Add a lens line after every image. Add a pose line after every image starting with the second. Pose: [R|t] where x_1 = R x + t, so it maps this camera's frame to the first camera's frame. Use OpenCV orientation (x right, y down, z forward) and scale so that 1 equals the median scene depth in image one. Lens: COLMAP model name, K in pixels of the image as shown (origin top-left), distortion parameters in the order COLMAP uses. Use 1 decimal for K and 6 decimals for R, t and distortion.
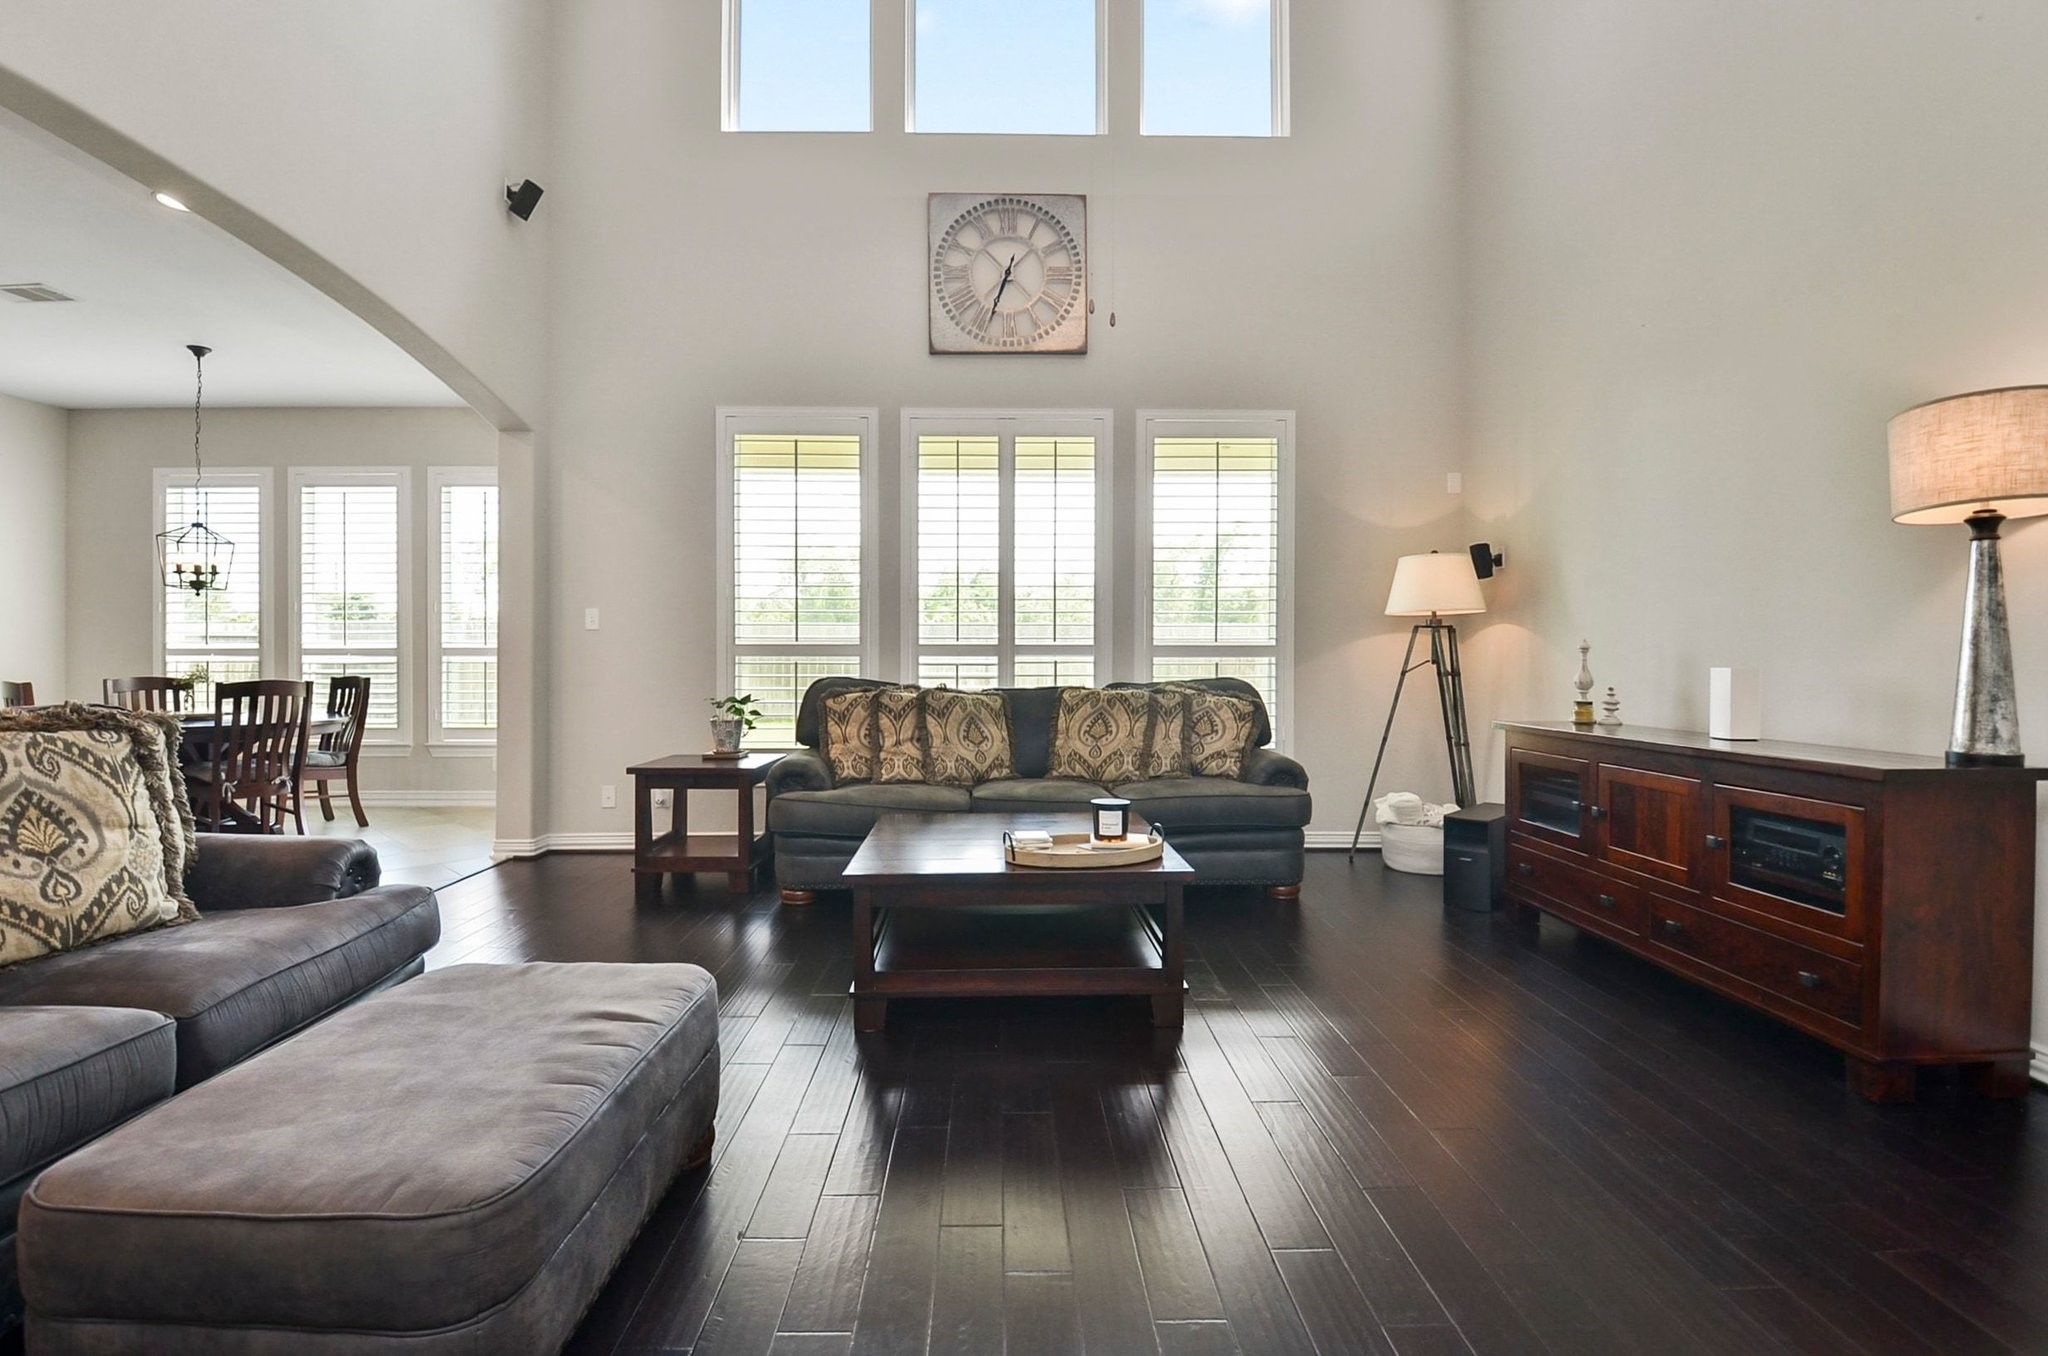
lens RADIAL K [[939.8, 0, 1004.2], [0, 939.8, 664.6], [0, 0, 1]] dist [0.016789, -0.019251]
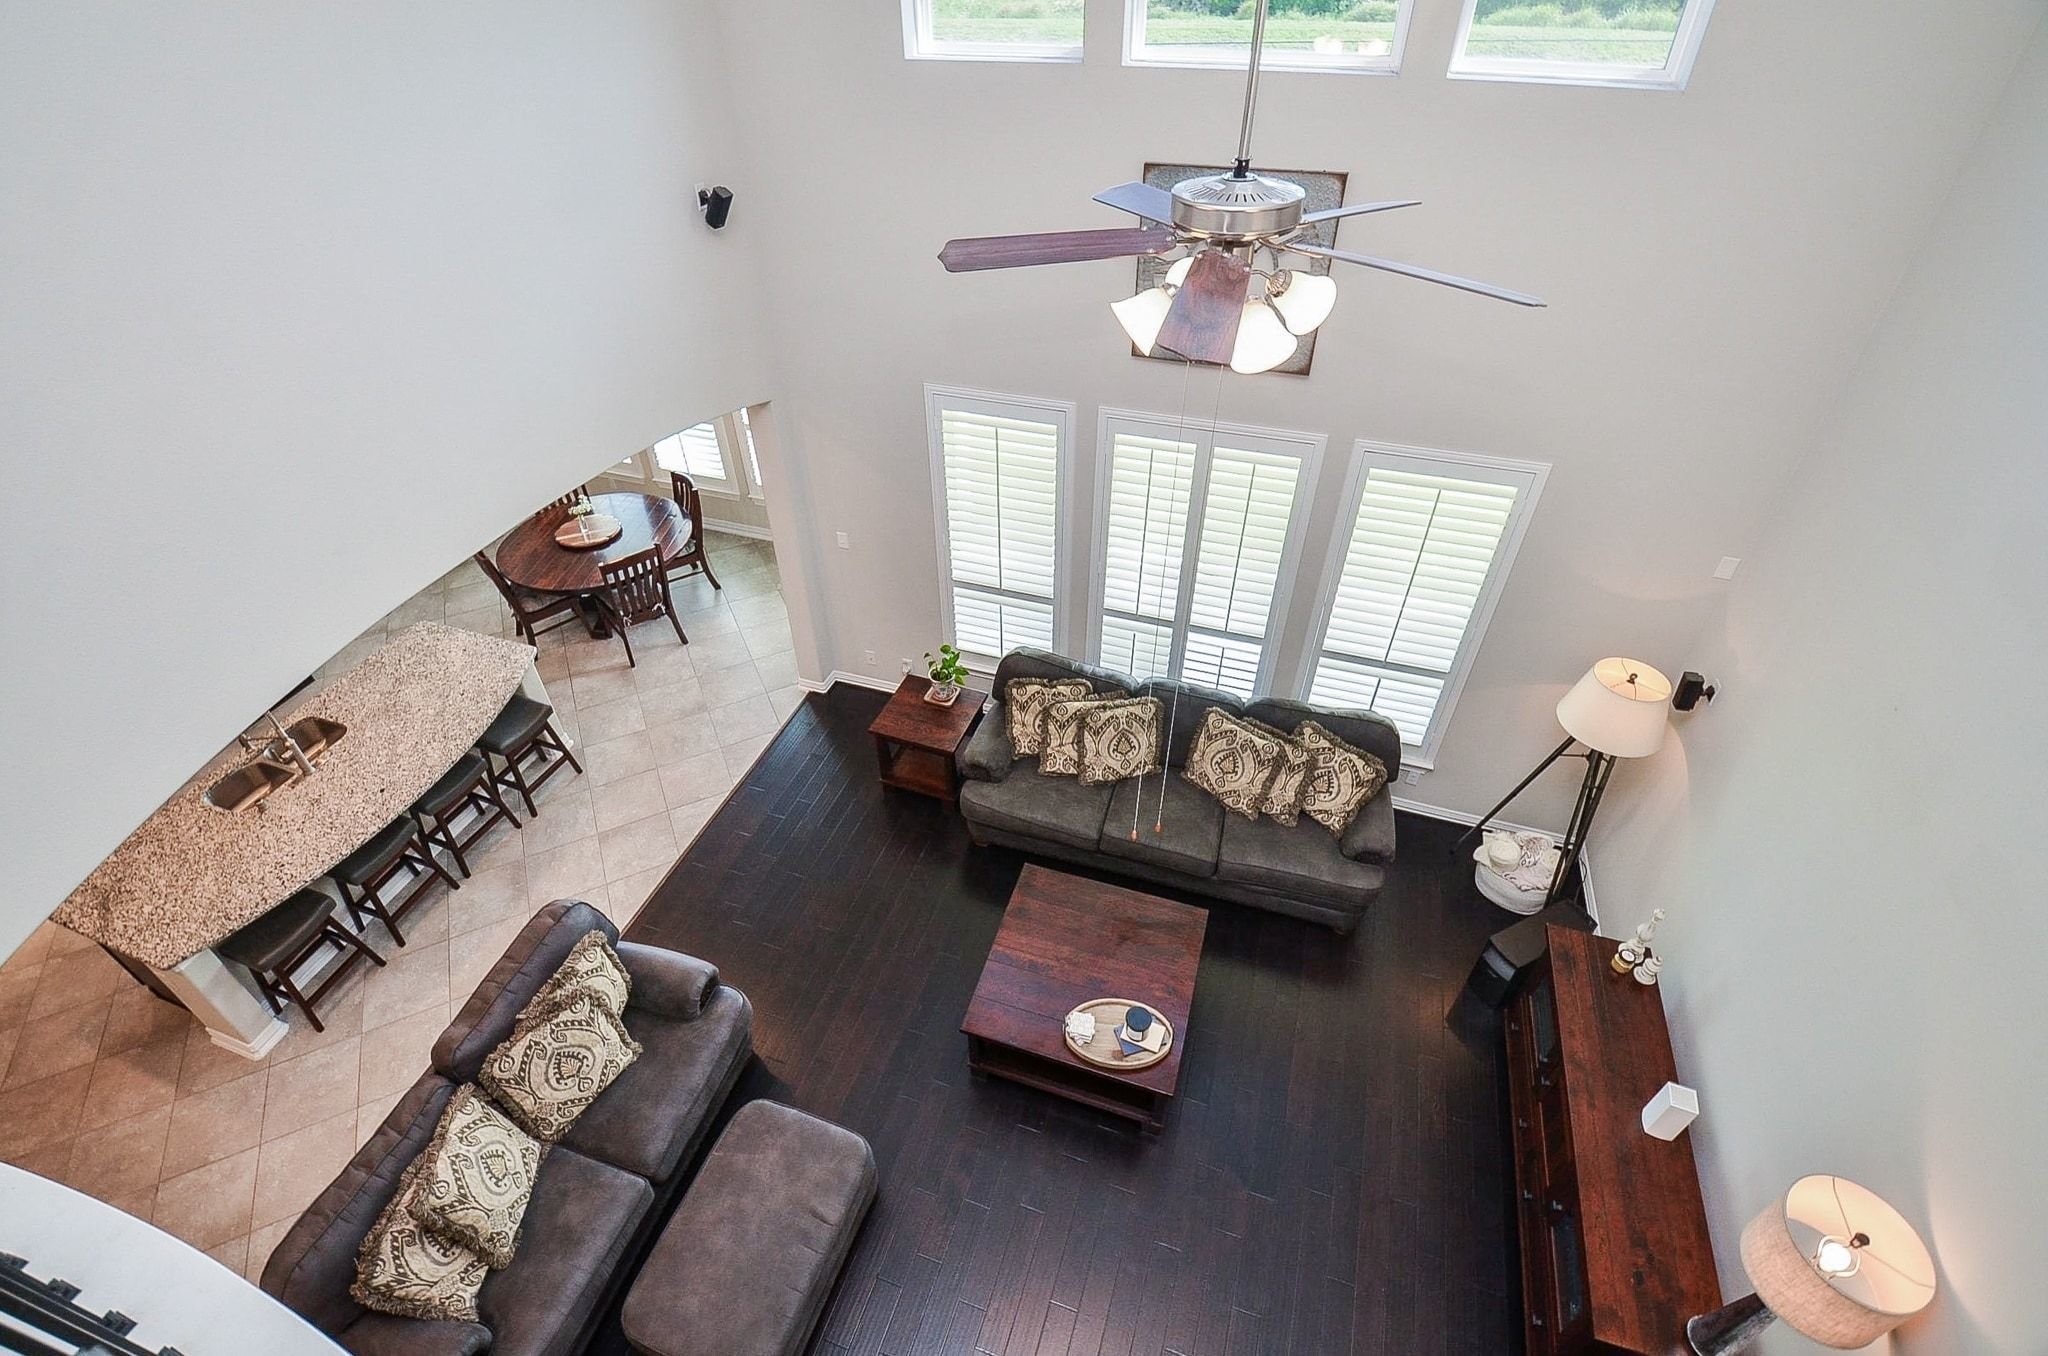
lens RADIAL K [[934.0, 0, 1000.7], [0, 934.0, 672.2], [0, 0, 1]] dist [0.040143, -0.035692]
pose [[0.938231, 0.207741, -0.276708, 0.133999], [0.017505, 0.770187, 0.637578, -0.772474], [0.345568, -0.603039, 0.718976, 0.129262]]
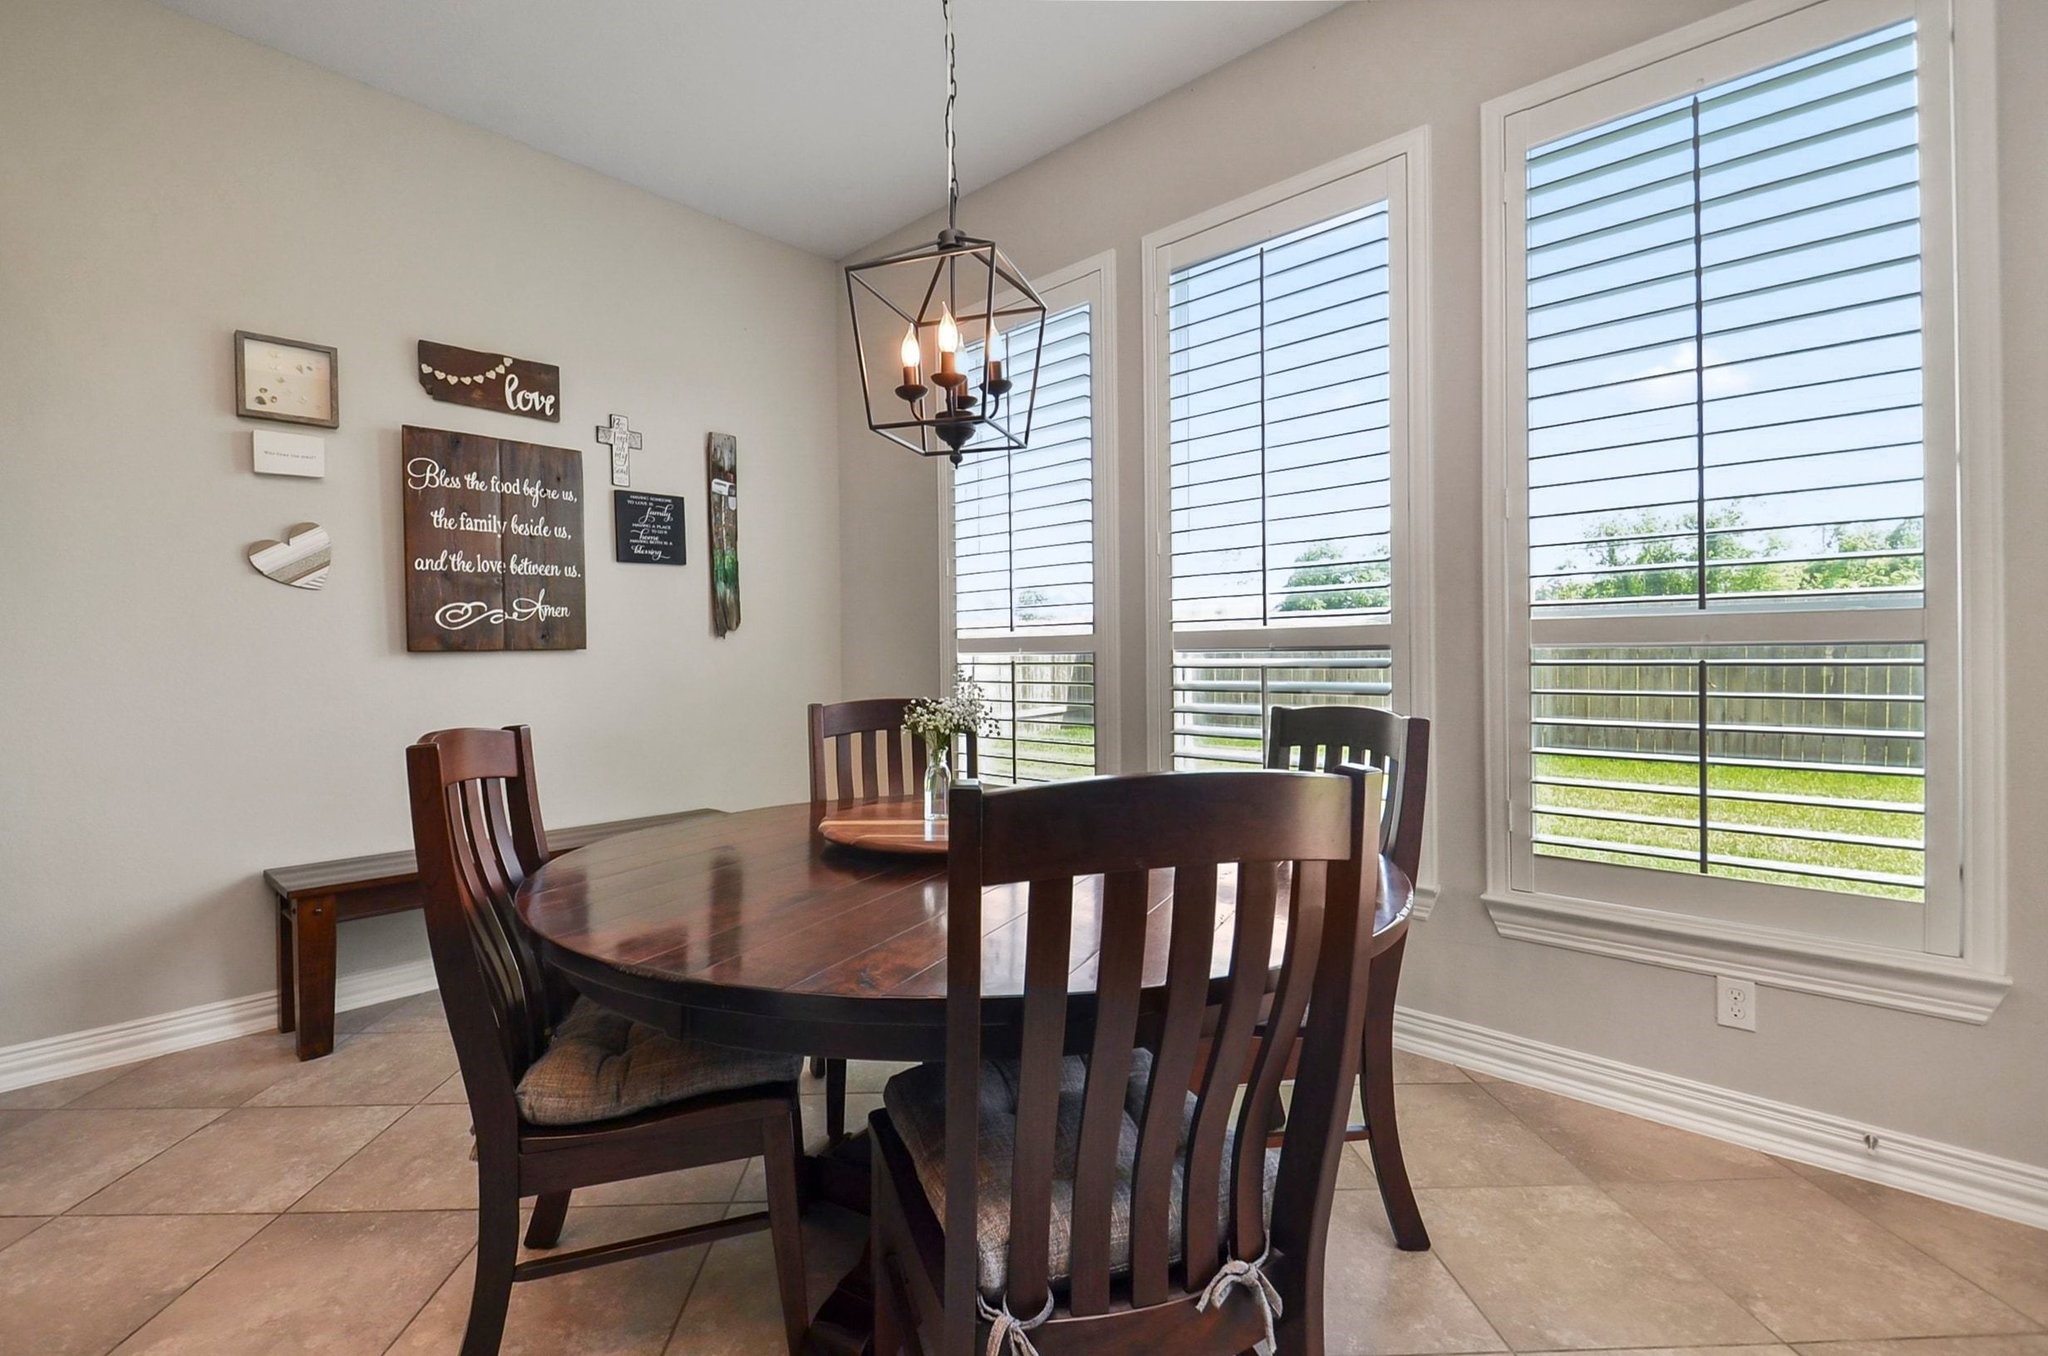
lens RADIAL K [[868.3, 0, 984.6], [0, 868.3, 669.0], [0, 0, 1]] dist [0.010443, -0.019556]
pose [[0.720892, -0.000255, -0.693048, -0.775072], [0.004027, 0.999985, 0.003821, -0.002168], [0.693036, -0.005546, 0.720882, 0.954226]]
